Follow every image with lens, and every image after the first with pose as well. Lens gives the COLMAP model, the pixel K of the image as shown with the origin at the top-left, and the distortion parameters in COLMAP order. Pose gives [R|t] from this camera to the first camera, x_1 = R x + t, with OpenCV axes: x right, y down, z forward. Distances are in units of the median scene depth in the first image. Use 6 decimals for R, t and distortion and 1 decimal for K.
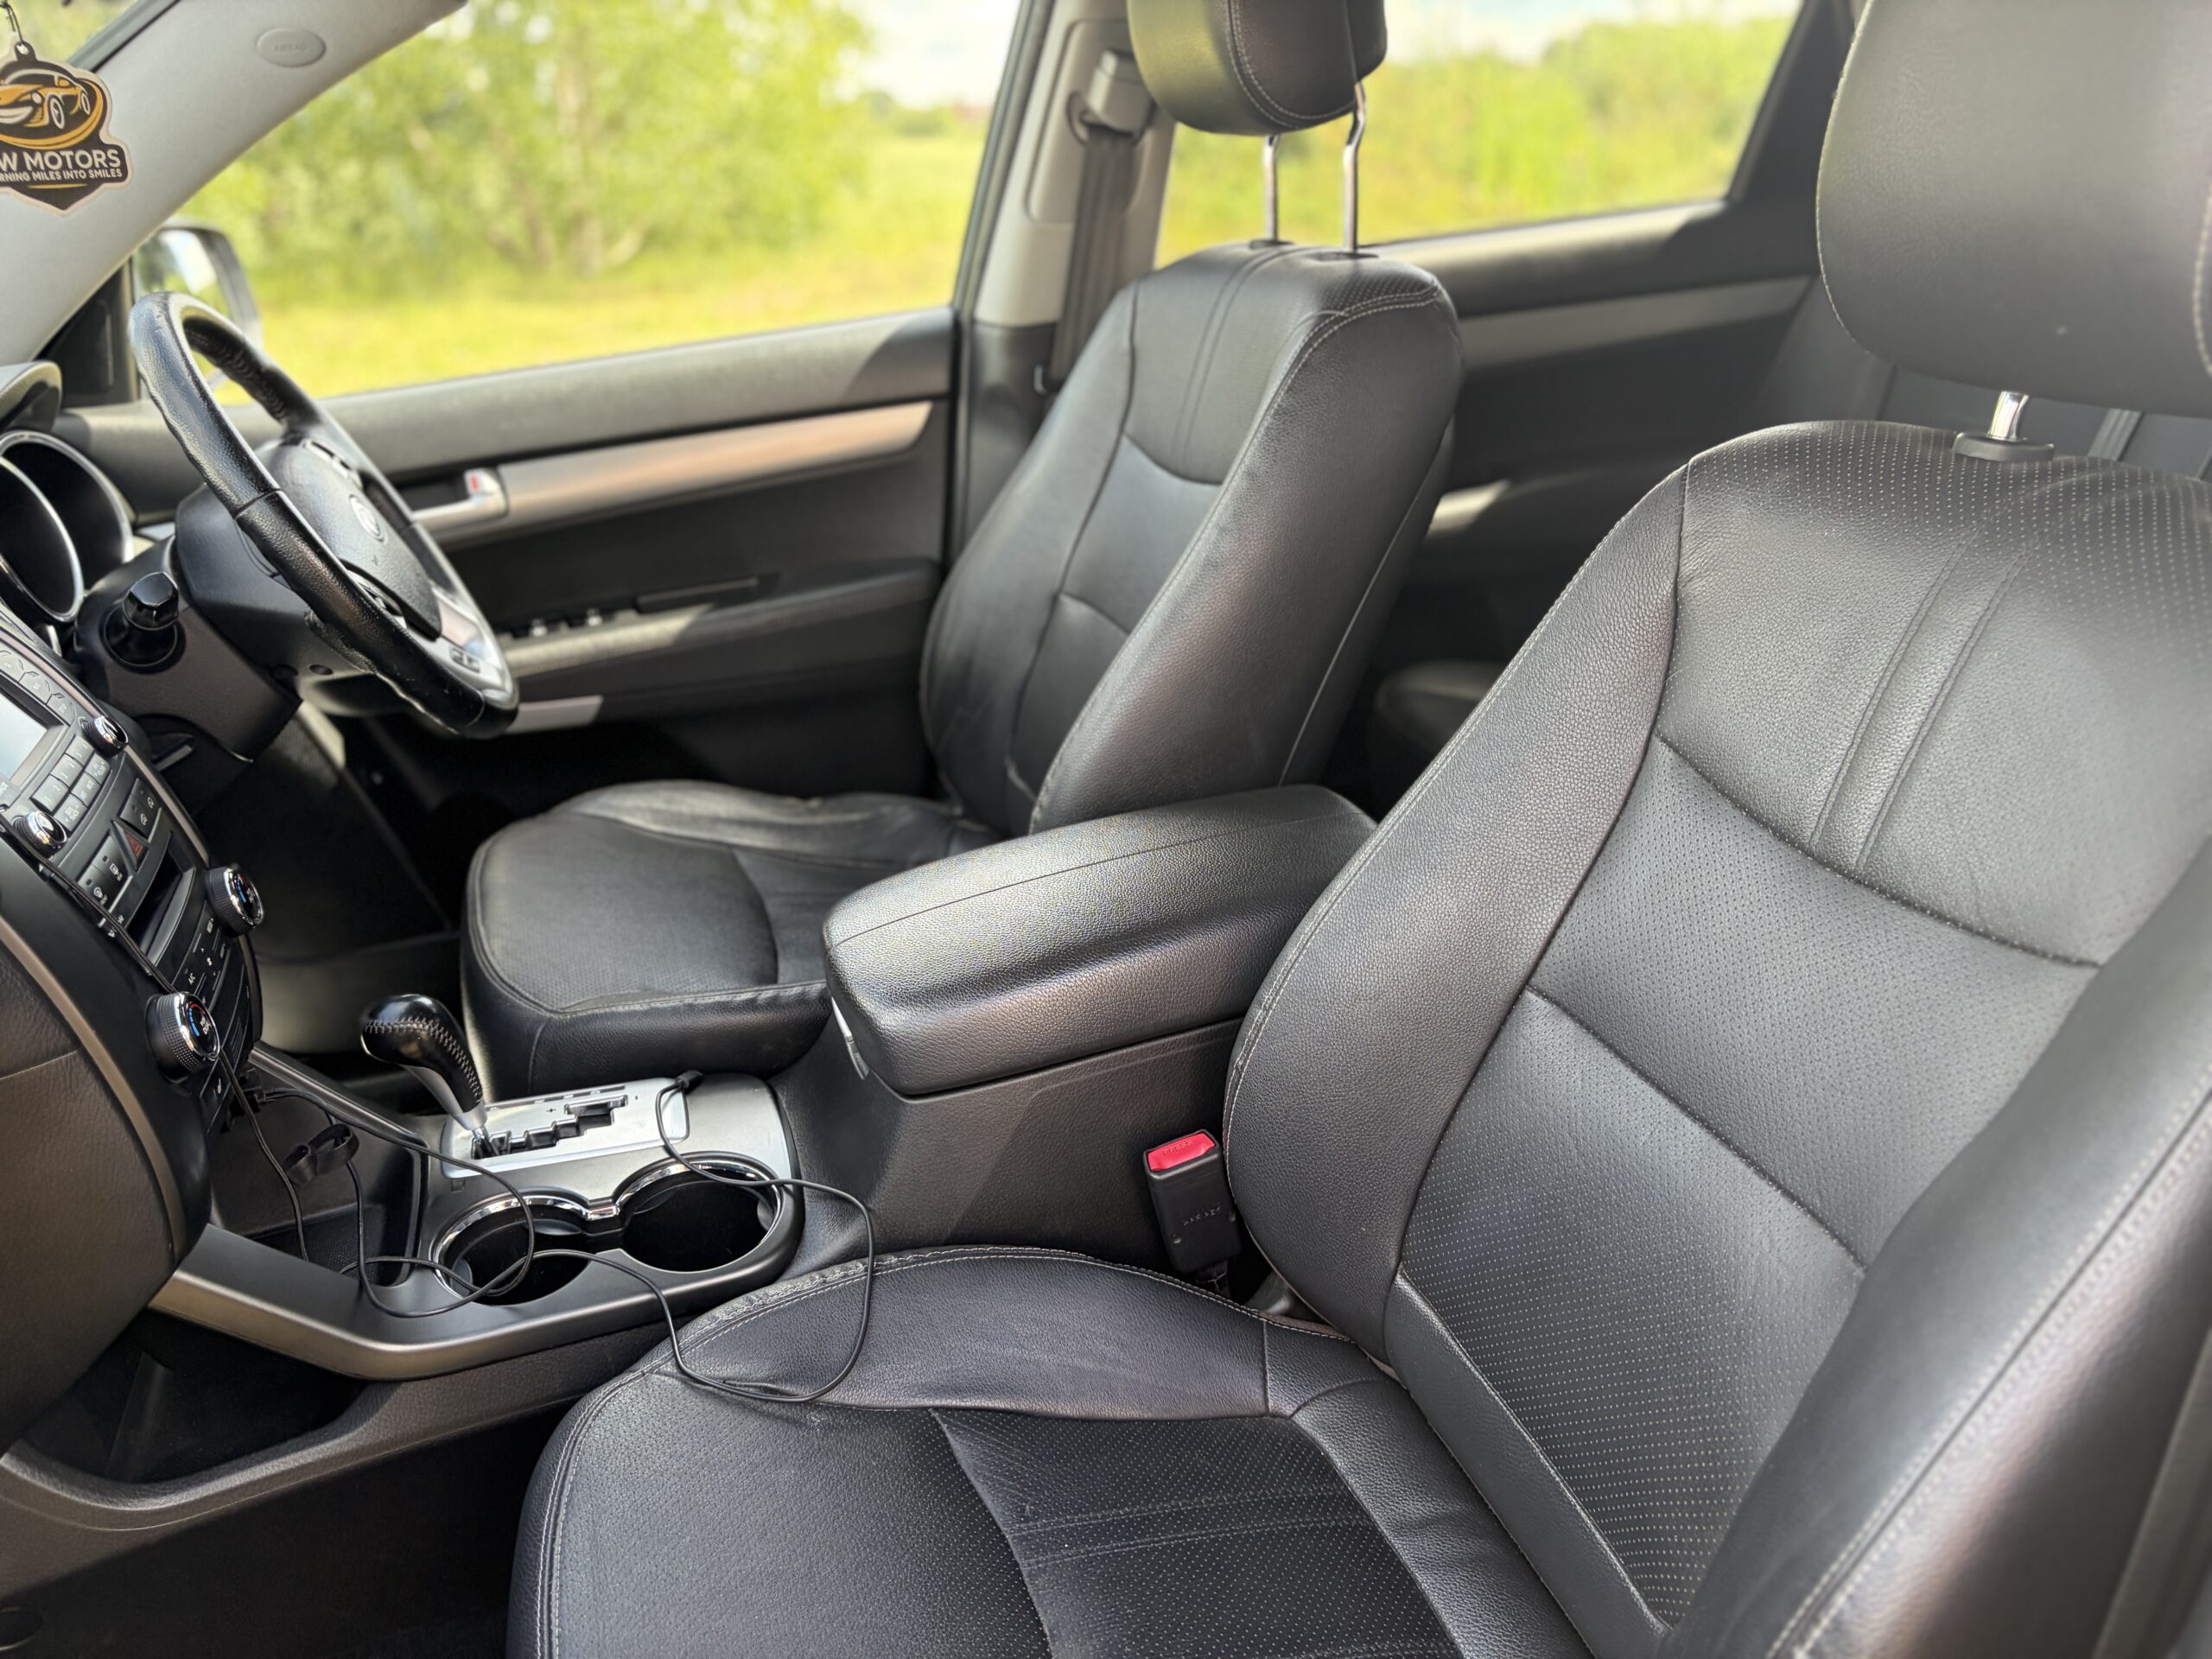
lens RADIAL K [[1679.2, 0, 1112.7], [0, 1679.2, 830.8], [0, 0, 1]] dist [0.025717, -0.035209]
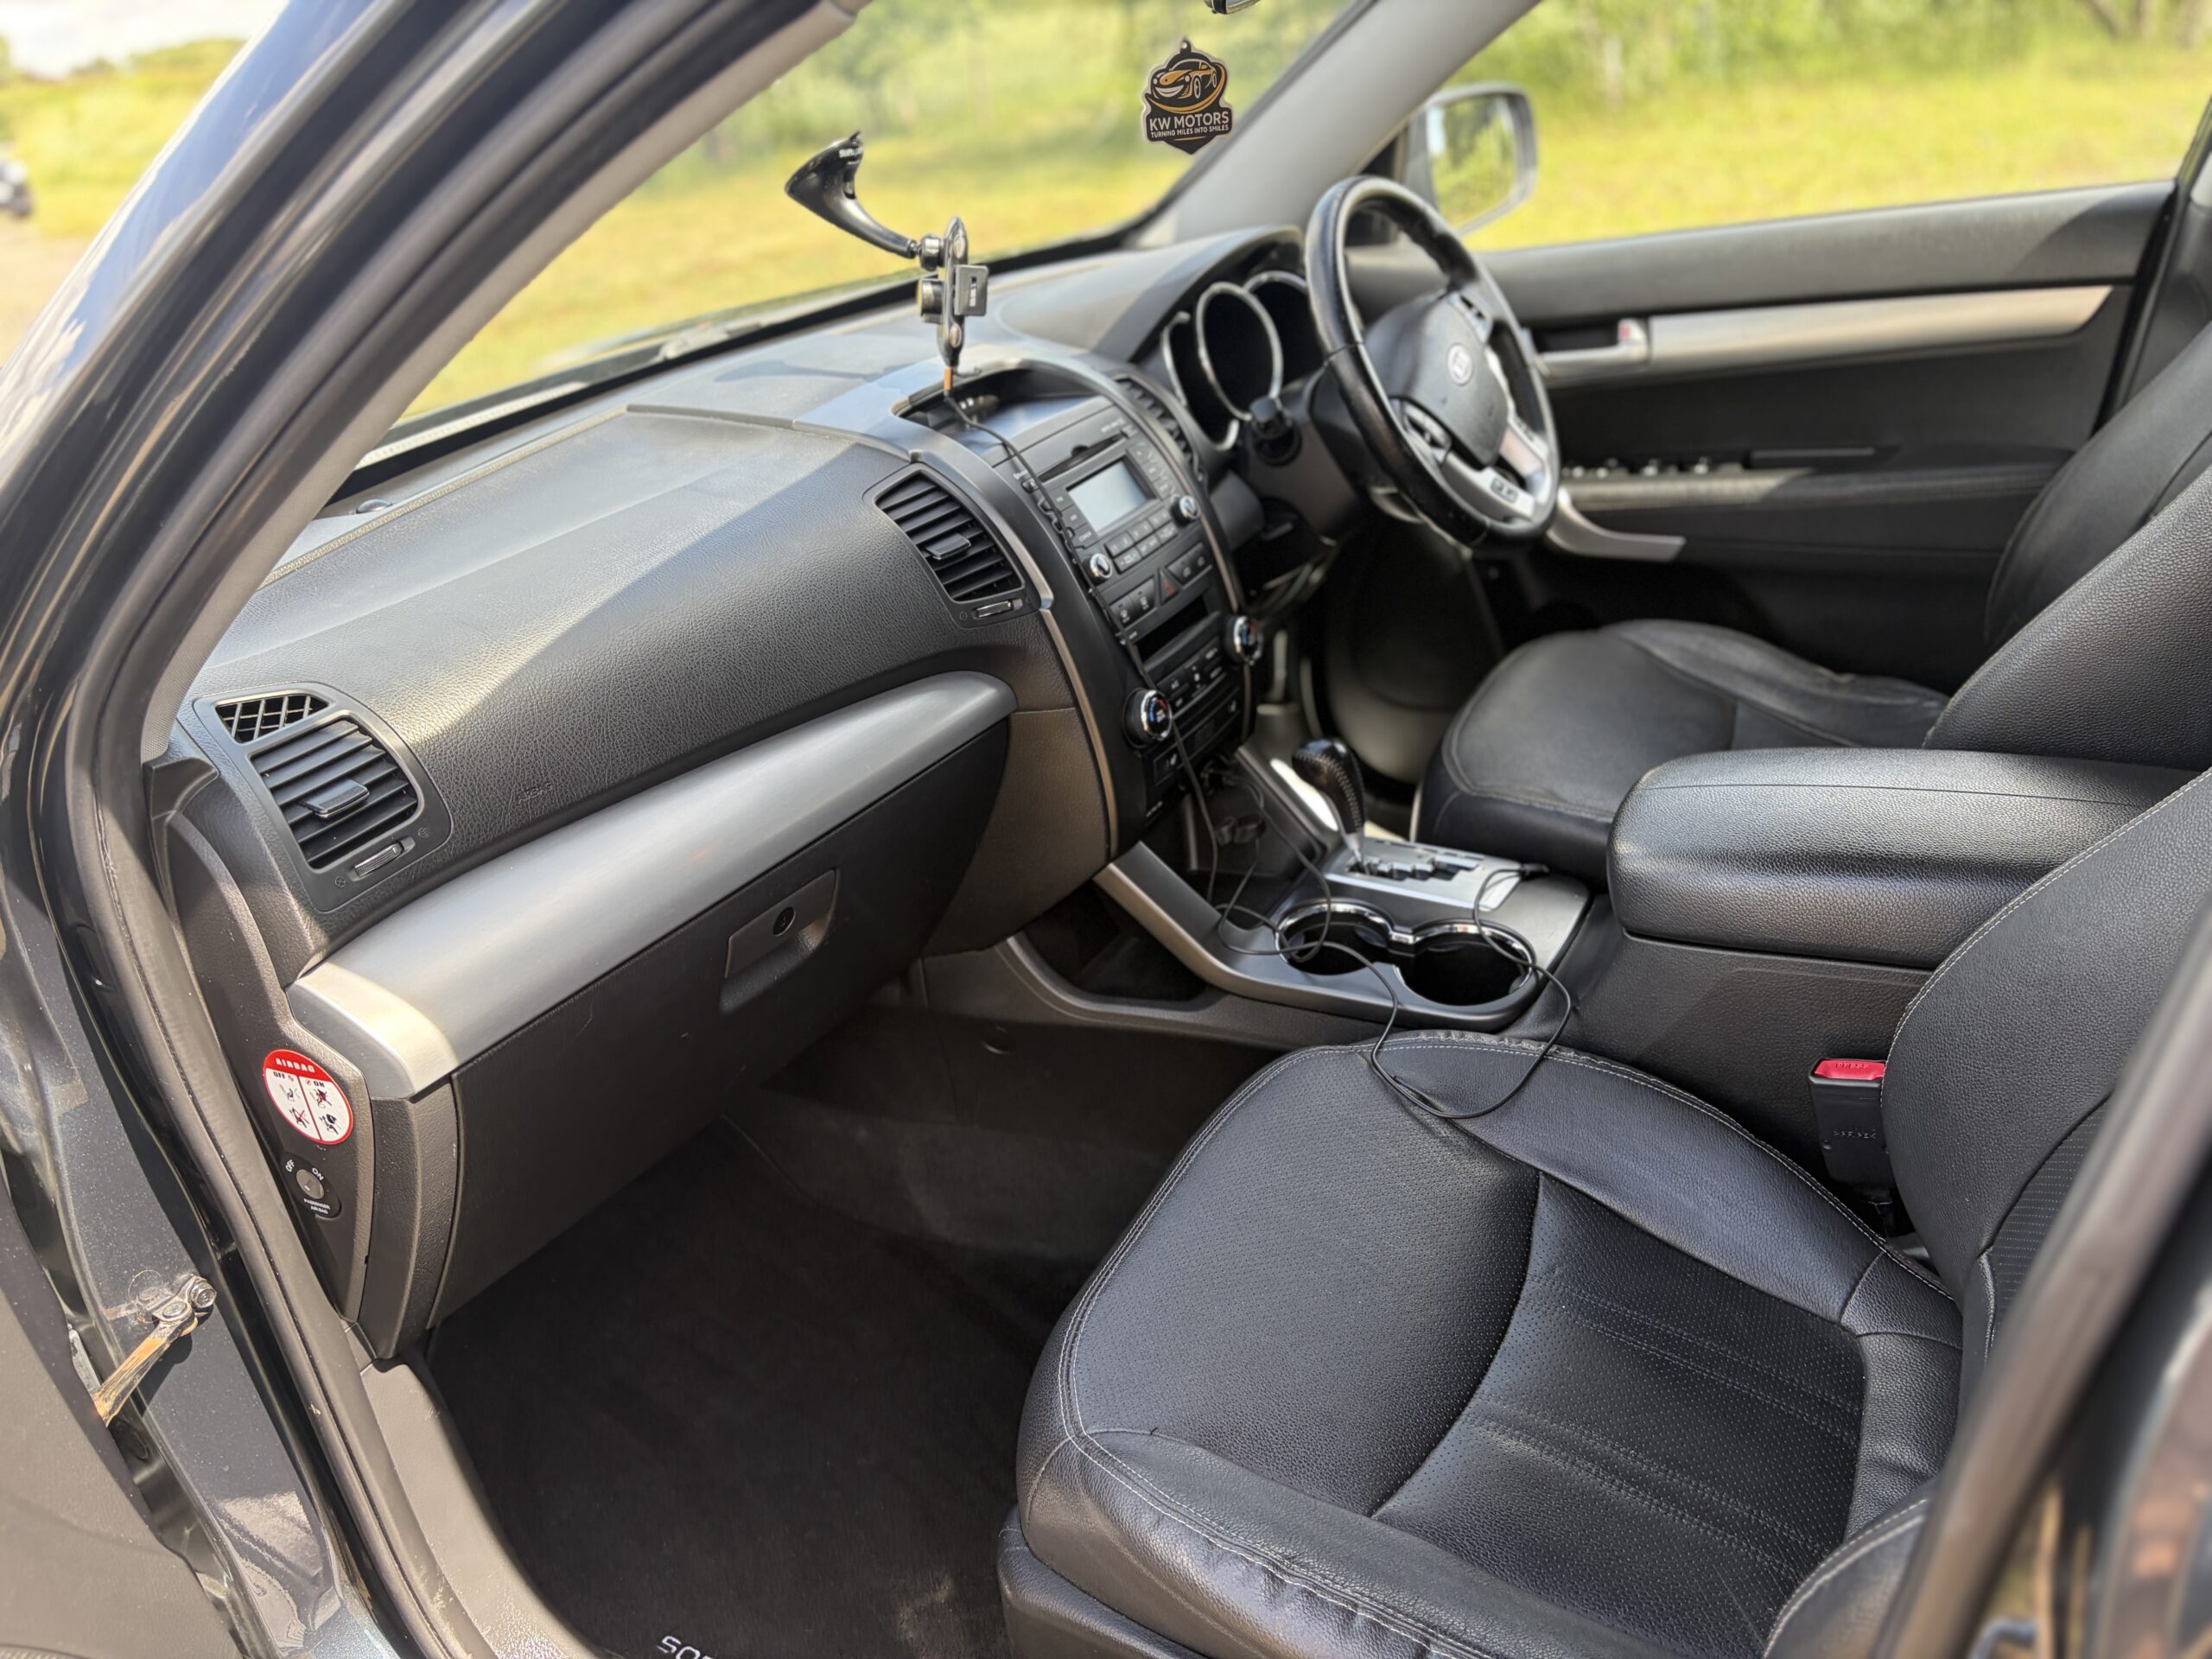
lens RADIAL K [[1679.2, 0, 1103.3], [0, 1679.2, 844.5], [0, 0, 1]] dist [0.025717, -0.035209]
pose [[0.677169, 0.300230, -0.671792, 0.388825], [-0.212228, 0.953866, 0.212365, -0.068517], [0.704558, -0.001234, 0.709646, -0.082057]]
